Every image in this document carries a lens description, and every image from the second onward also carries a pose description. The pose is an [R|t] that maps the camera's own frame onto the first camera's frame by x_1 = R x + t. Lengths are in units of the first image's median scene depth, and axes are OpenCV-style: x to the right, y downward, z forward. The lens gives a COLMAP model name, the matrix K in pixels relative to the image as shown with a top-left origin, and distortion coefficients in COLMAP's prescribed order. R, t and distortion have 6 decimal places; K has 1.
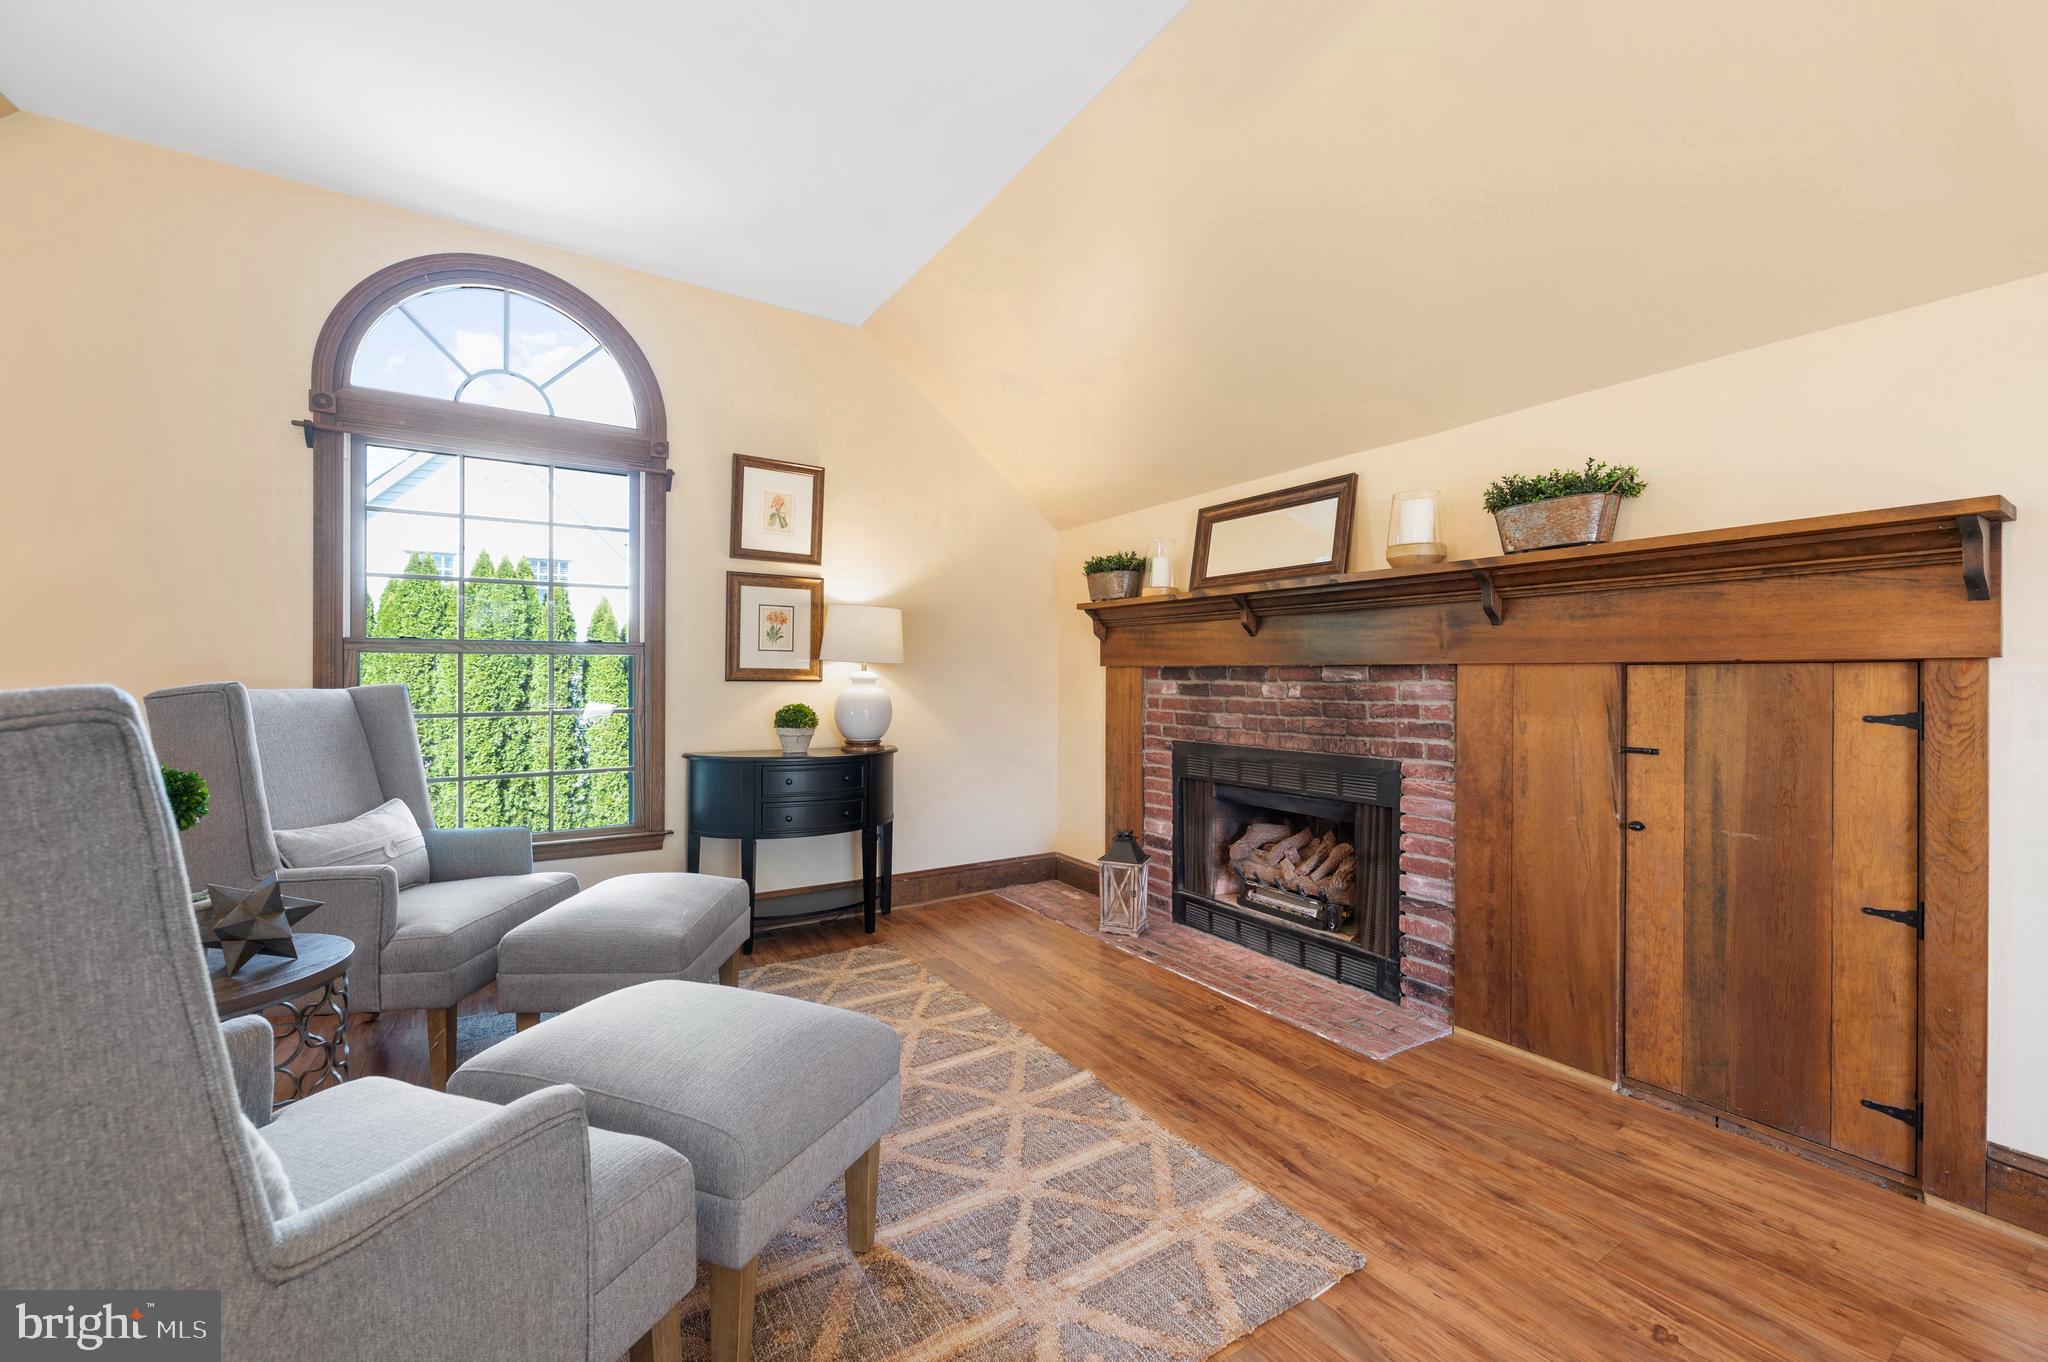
lens RADIAL K [[831.8, 0, 1022.2], [0, 831.8, 681.3], [0, 0, 1]] dist [-0.006596, -0.000143]
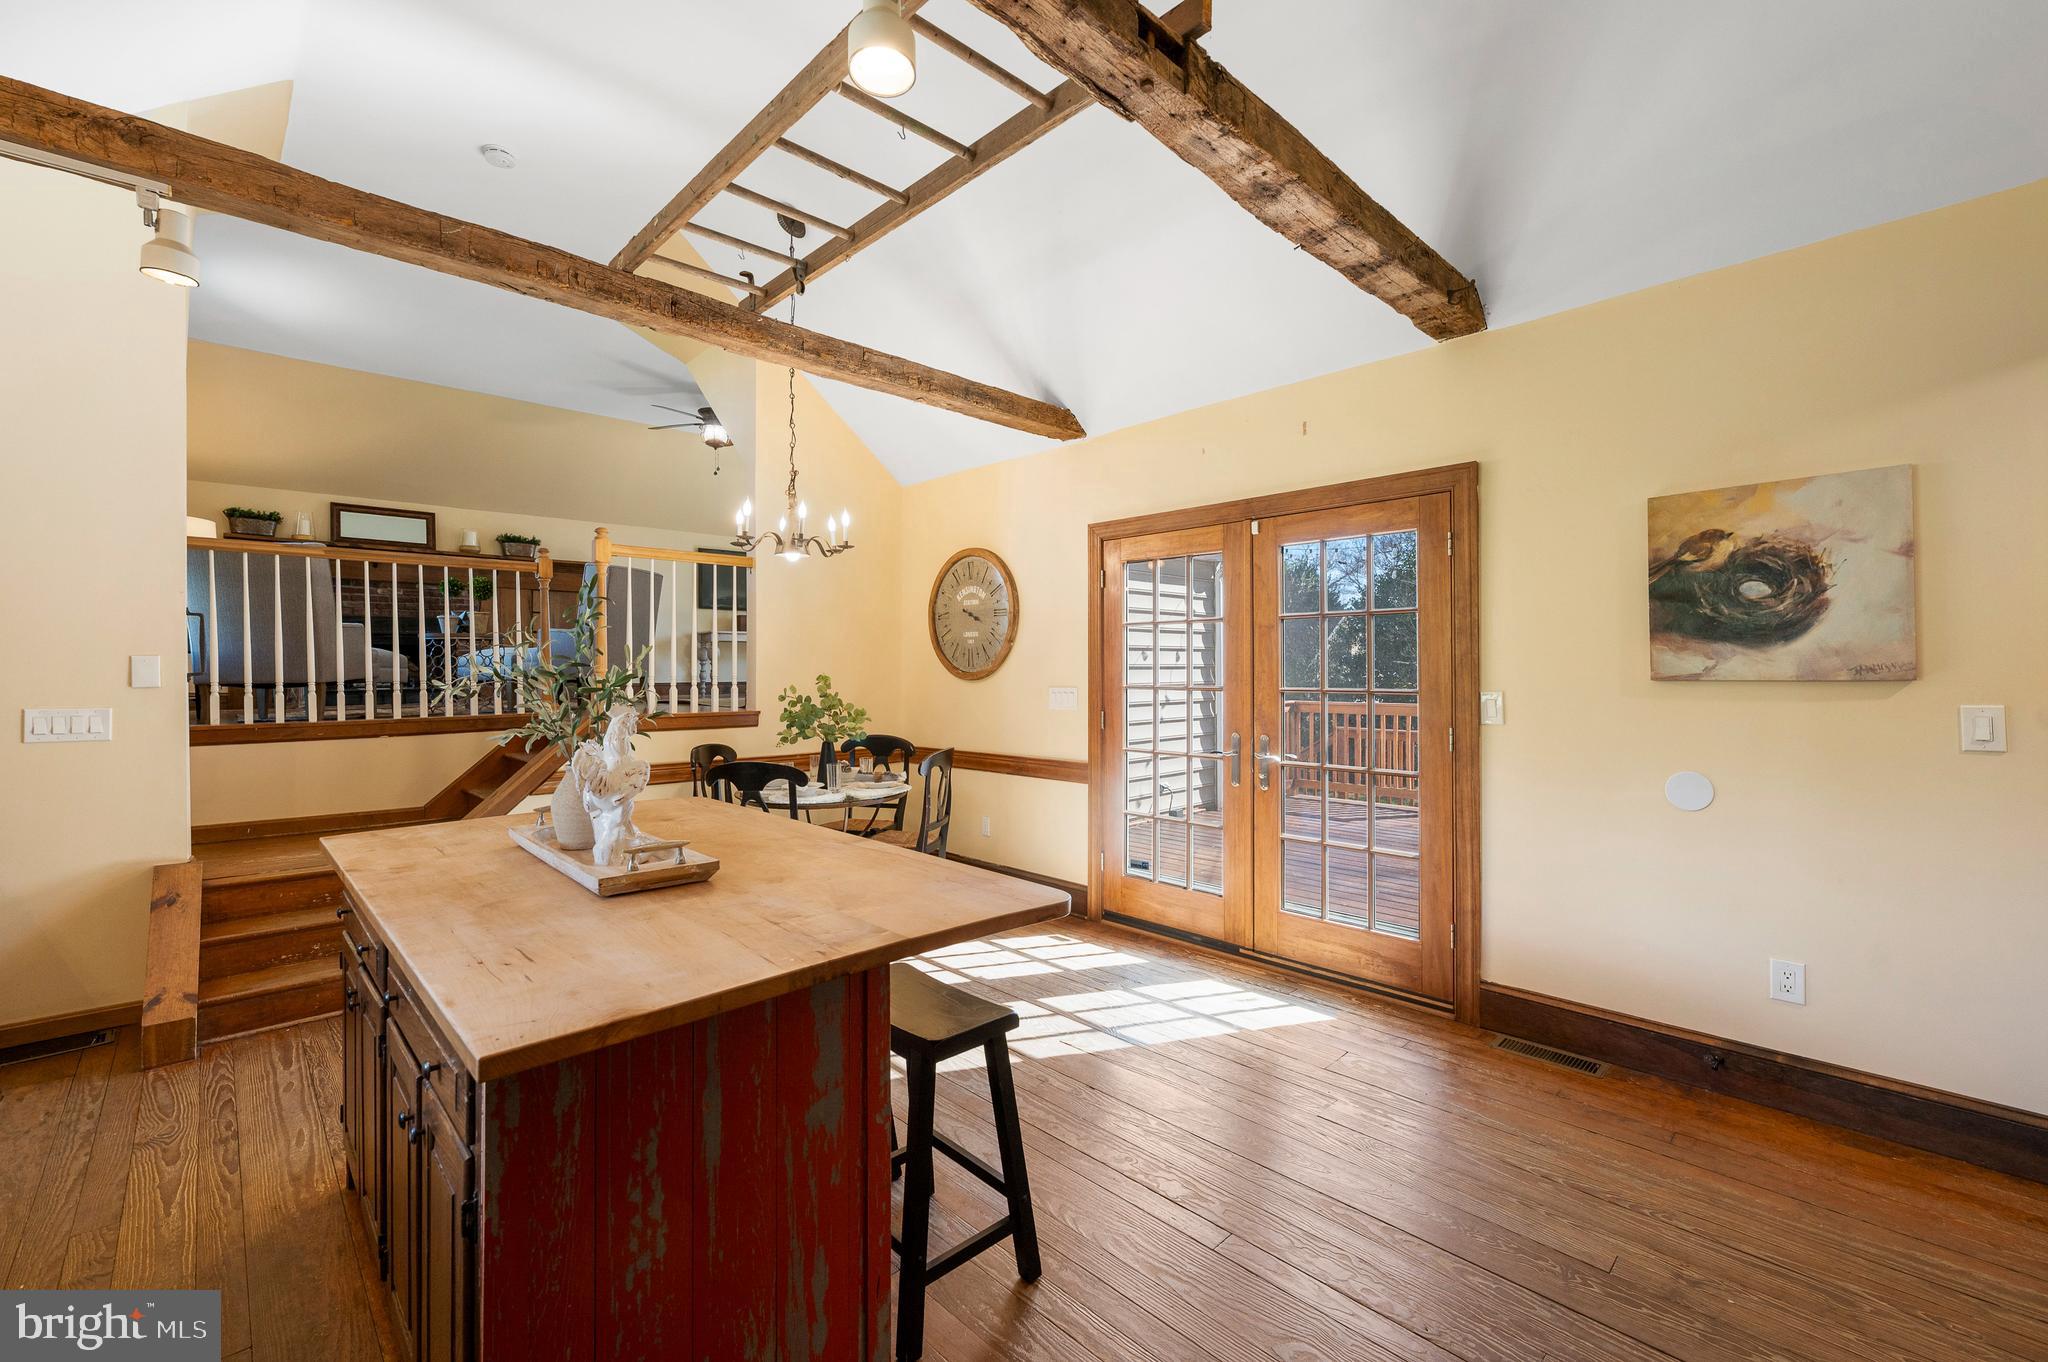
lens RADIAL K [[832.5, 0, 1044.5], [0, 832.5, 665.6], [0, 0, 1]] dist [-0.004263, 0.000375]
pose [[-0.210755, 0.000205, 0.977539, -2.478953], [0.001797, 0.999998, 0.000178, 0.229087], [-0.977537, 0.001794, -0.210755, -0.325525]]
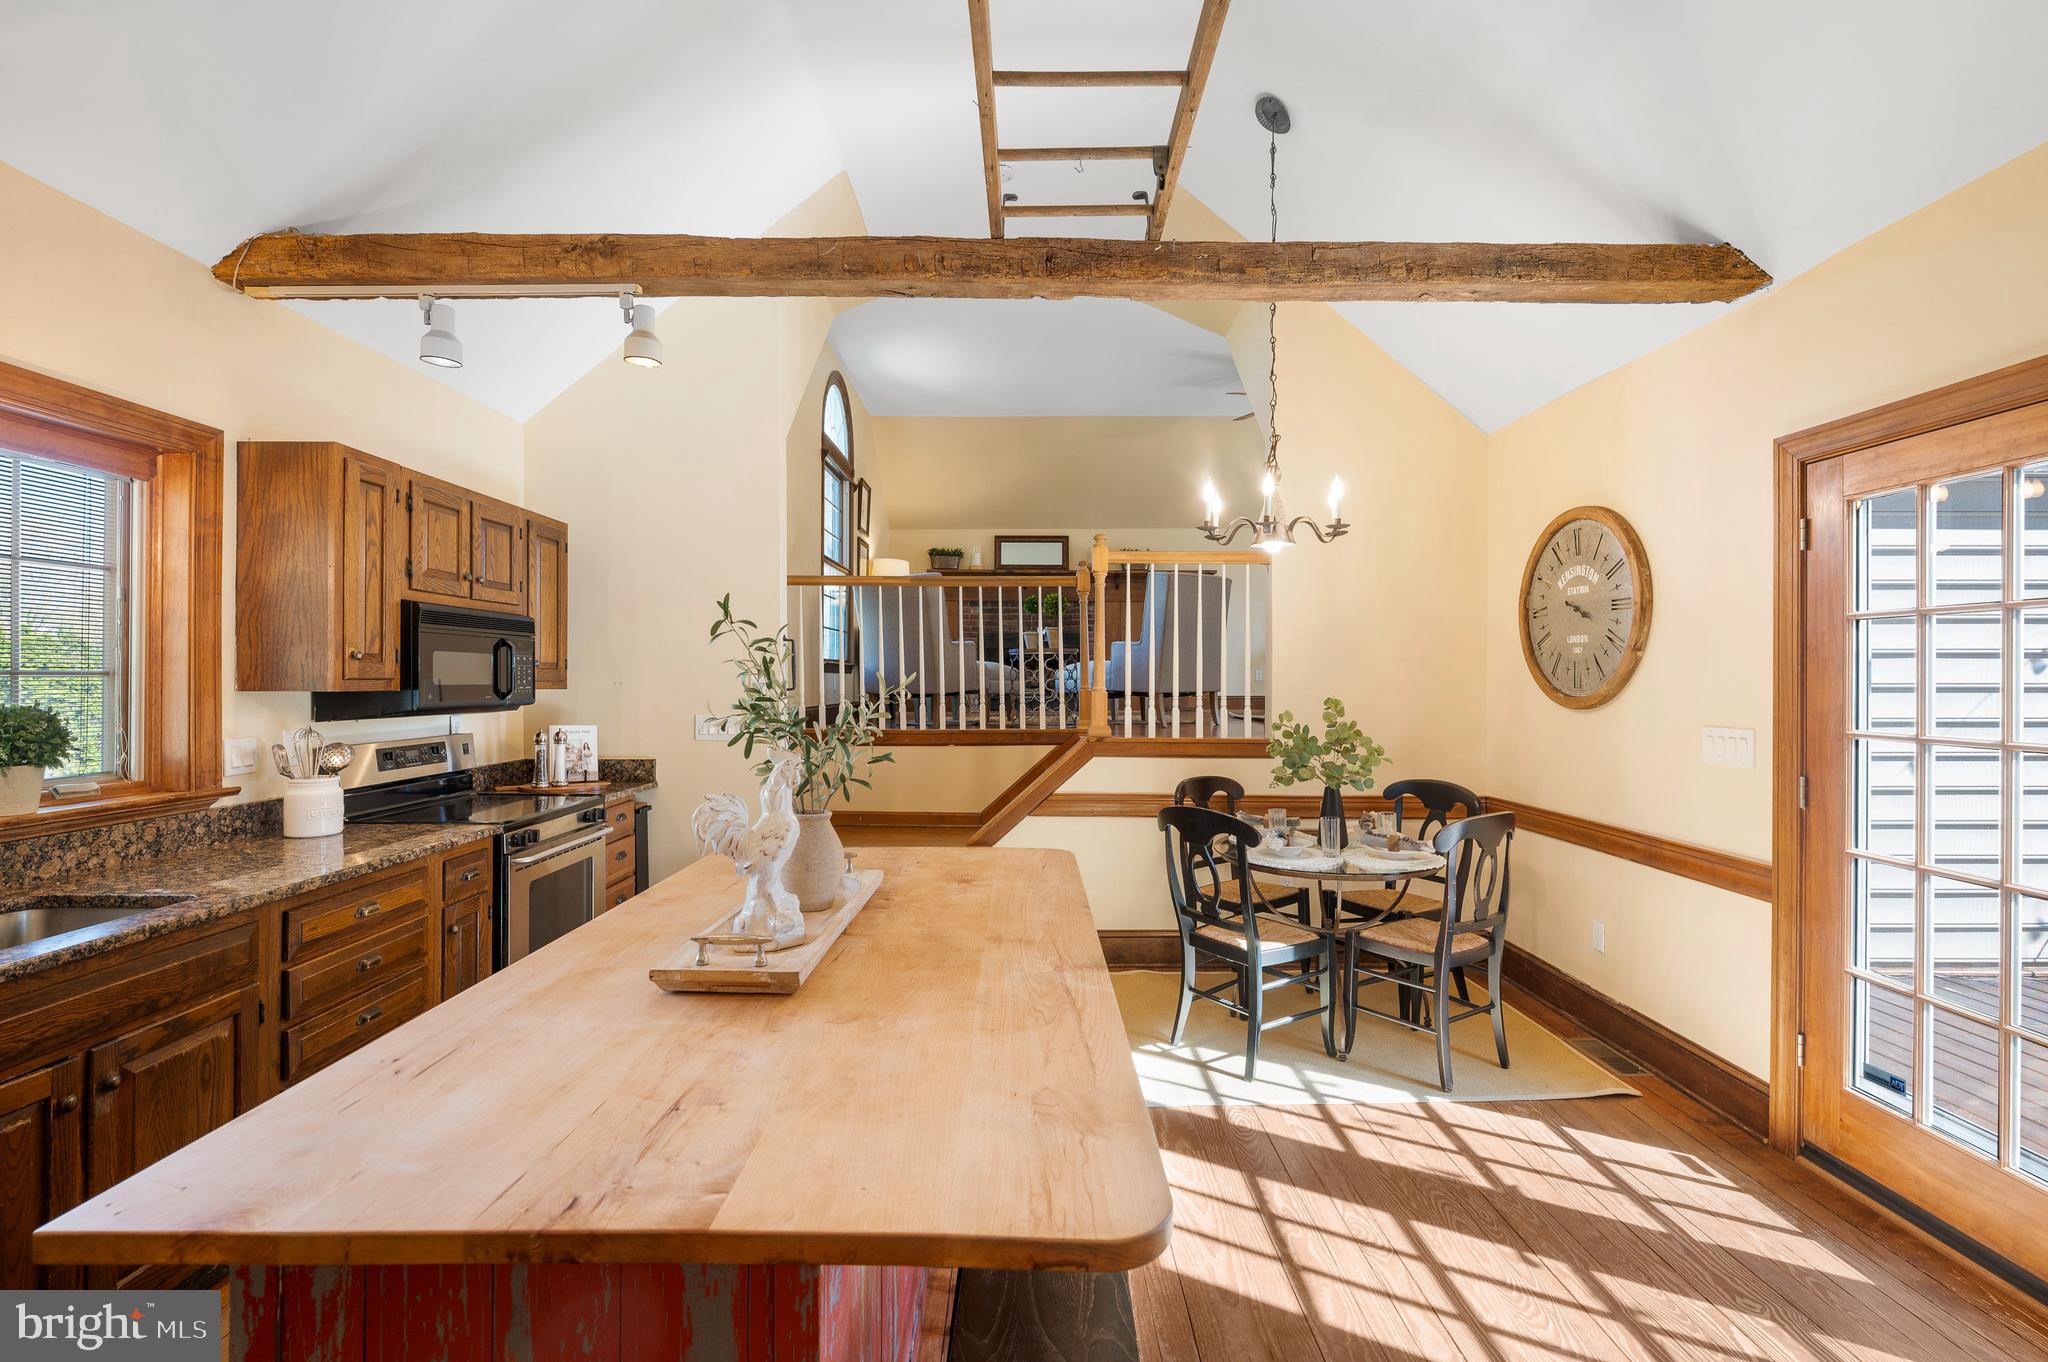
lens RADIAL K [[913.8, 0, 1032.2], [0, 913.8, 675.3], [0, 0, 1]] dist [-0.002609, -0.000337]
pose [[0.531038, -0.001845, 0.847346, -2.234720], [-0.000964, 0.999996, 0.002781, 0.212902], [-0.847347, -0.002294, 0.531034, -0.545121]]
